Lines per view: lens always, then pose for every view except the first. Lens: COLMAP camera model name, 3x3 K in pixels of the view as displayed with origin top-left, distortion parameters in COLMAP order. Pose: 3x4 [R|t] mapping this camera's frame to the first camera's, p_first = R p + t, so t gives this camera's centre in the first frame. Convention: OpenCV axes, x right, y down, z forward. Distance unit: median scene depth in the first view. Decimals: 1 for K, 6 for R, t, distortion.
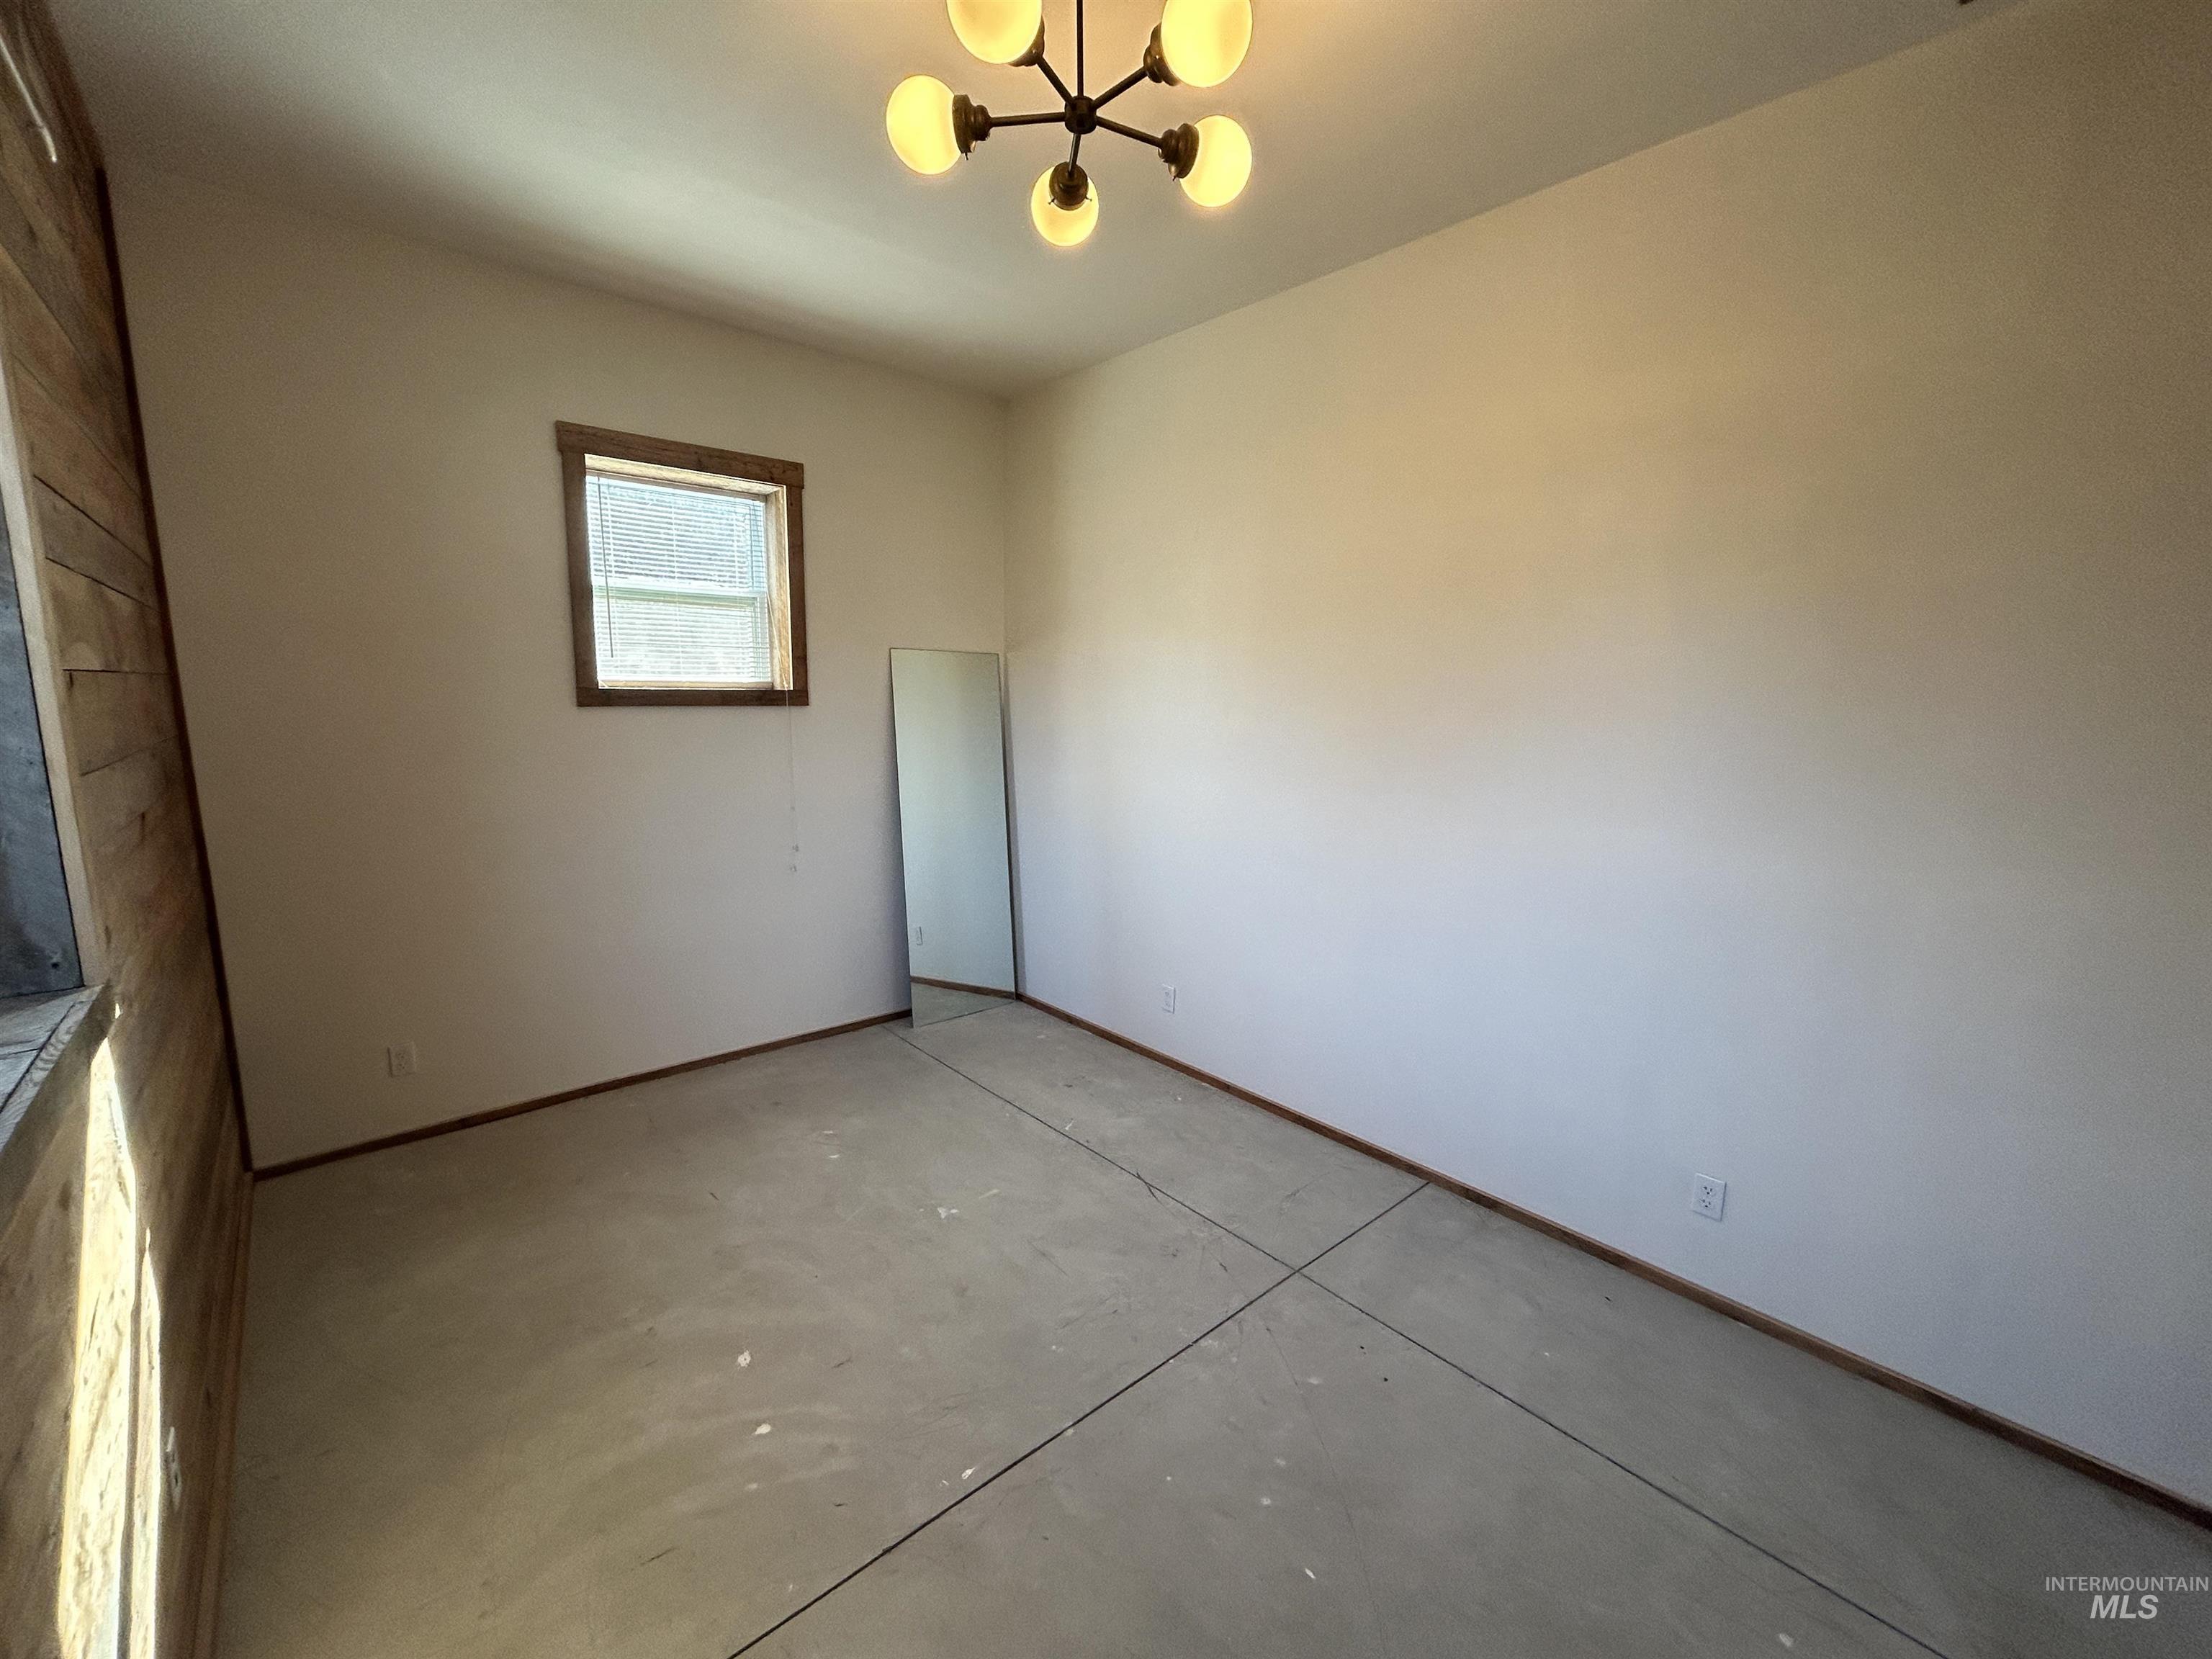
lens RADIAL K [[884.1, 0, 1100.6], [0, 884.1, 828.1], [0, 0, 1]] dist [0.002904, 0.000572]
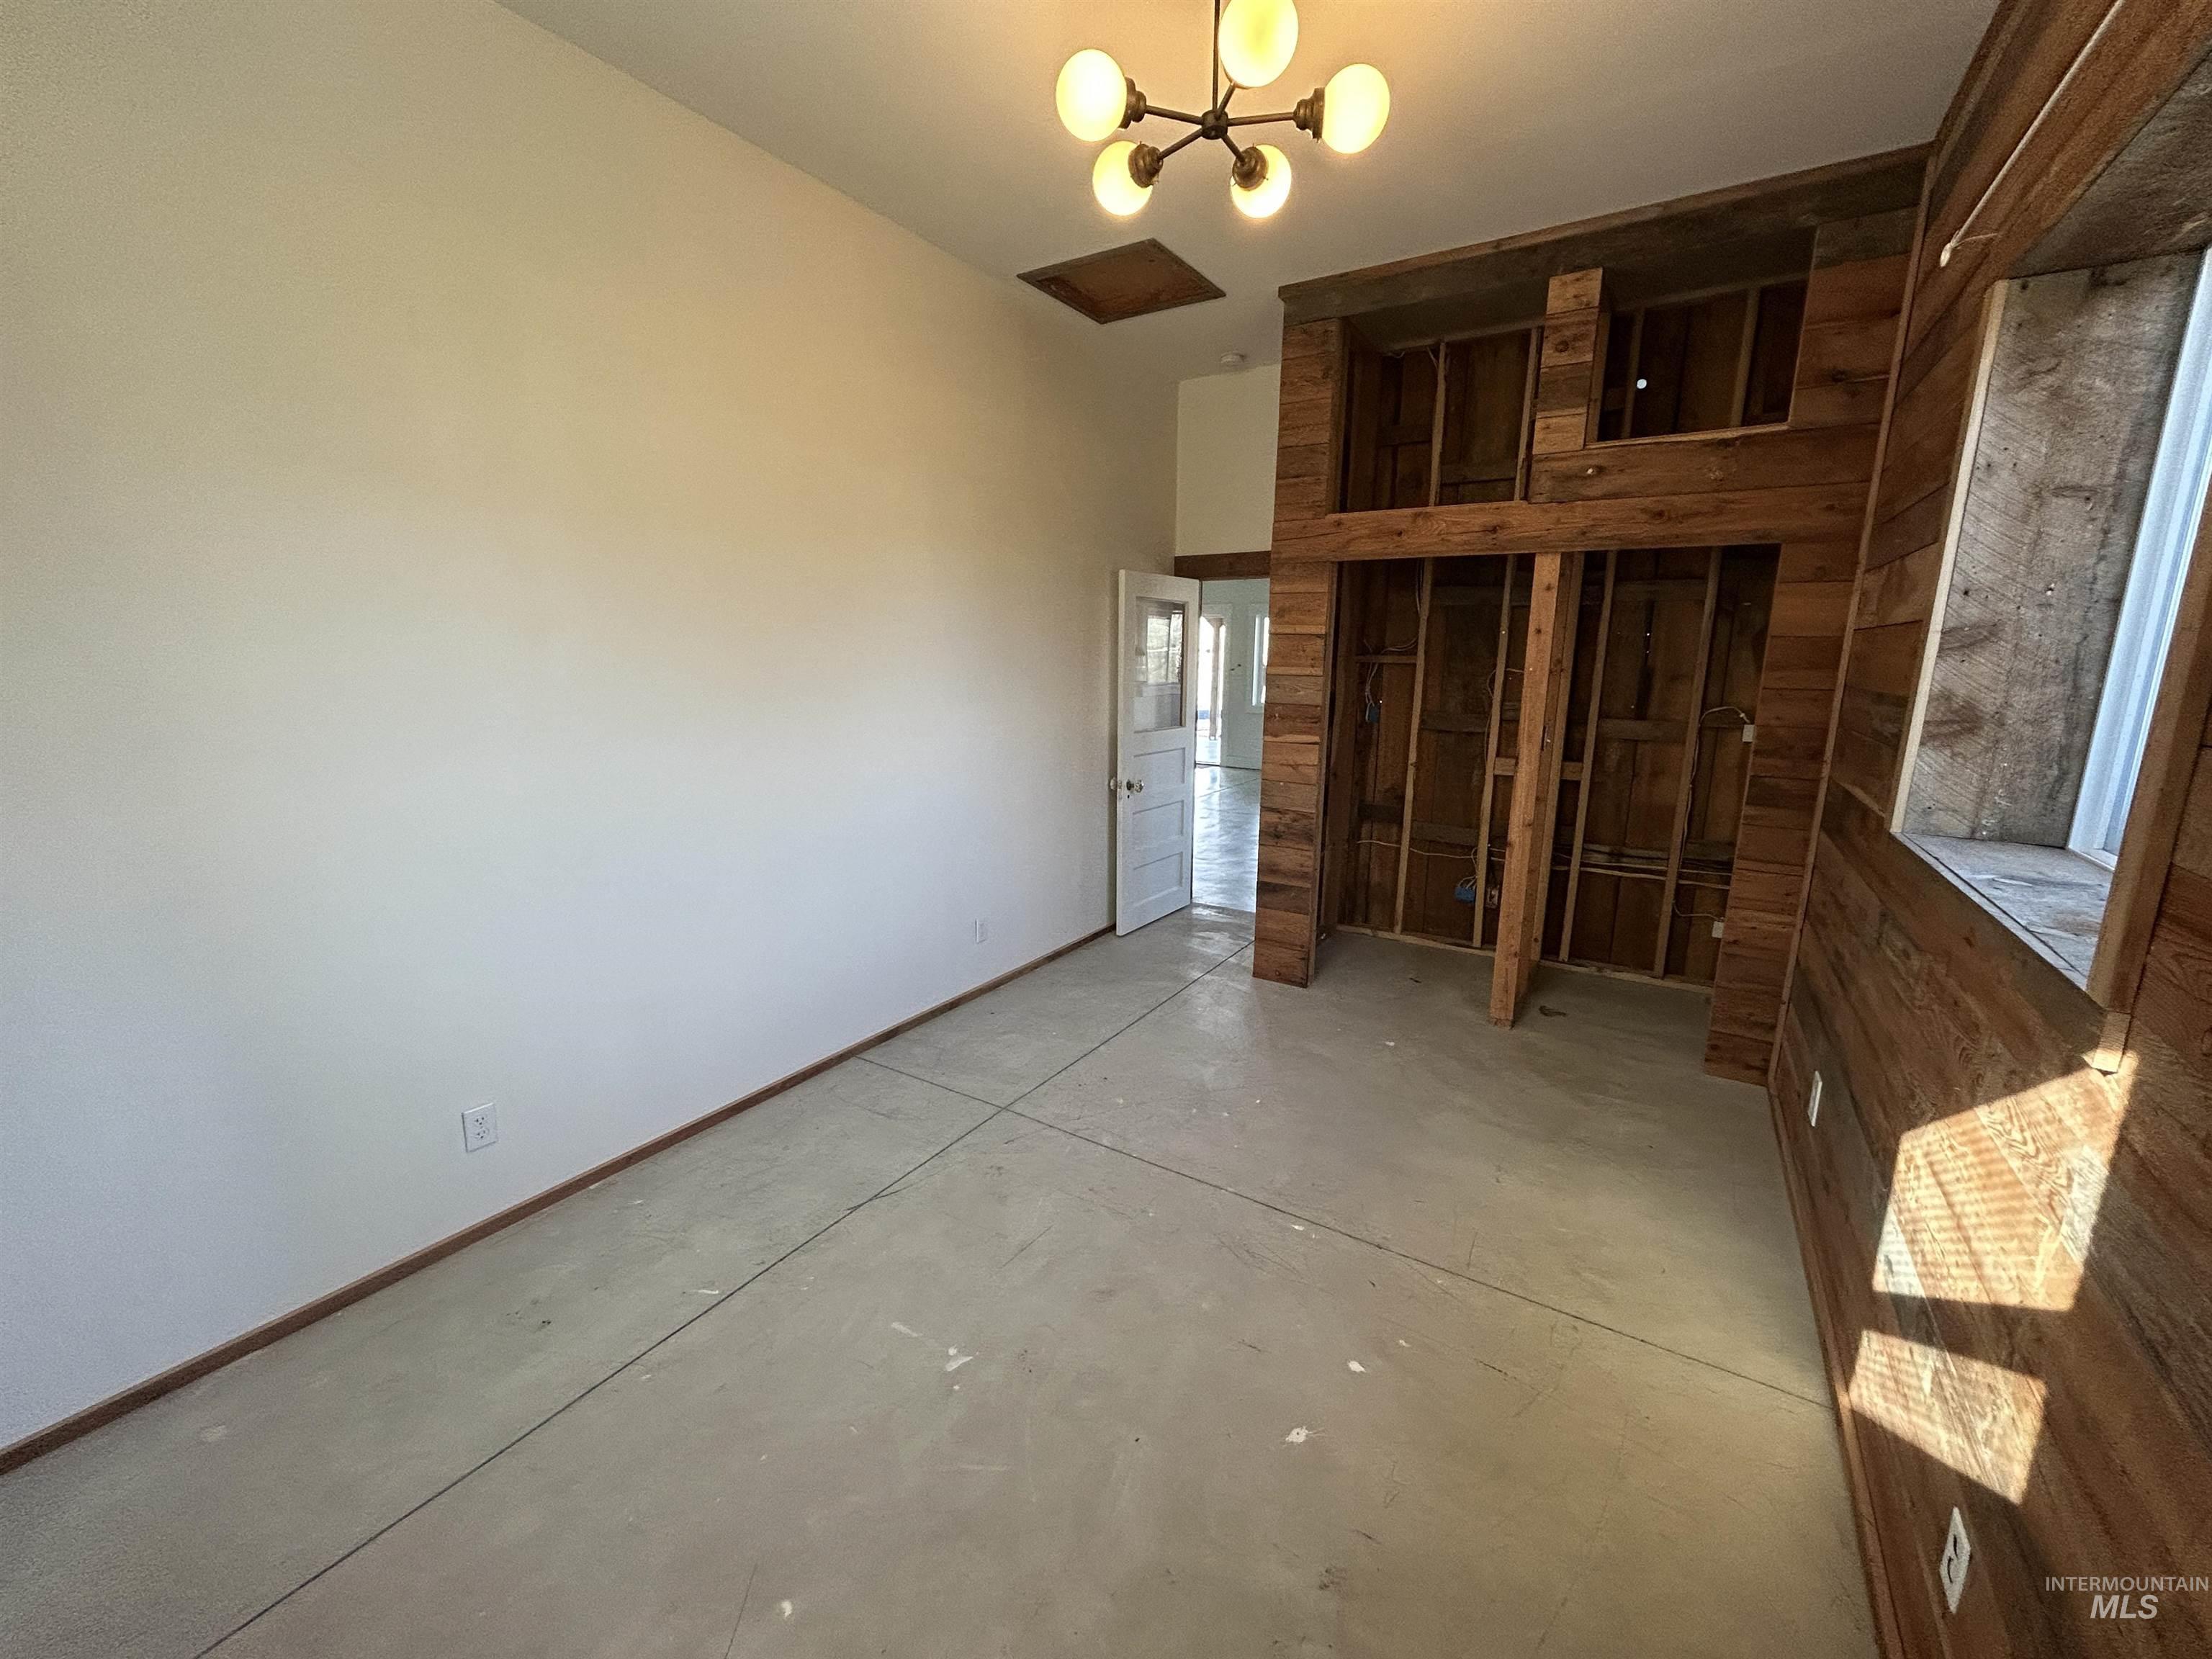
lens RADIAL K [[884.1, 0, 1101.8], [0, 884.1, 827.1], [0, 0, 1]] dist [0.002904, 0.000572]
pose [[-0.260175, -0.208096, 0.942871, -0.766558], [0.141053, 0.957833, 0.250320, -0.130082], [-0.955203, 0.198122, -0.219852, 0.940159]]
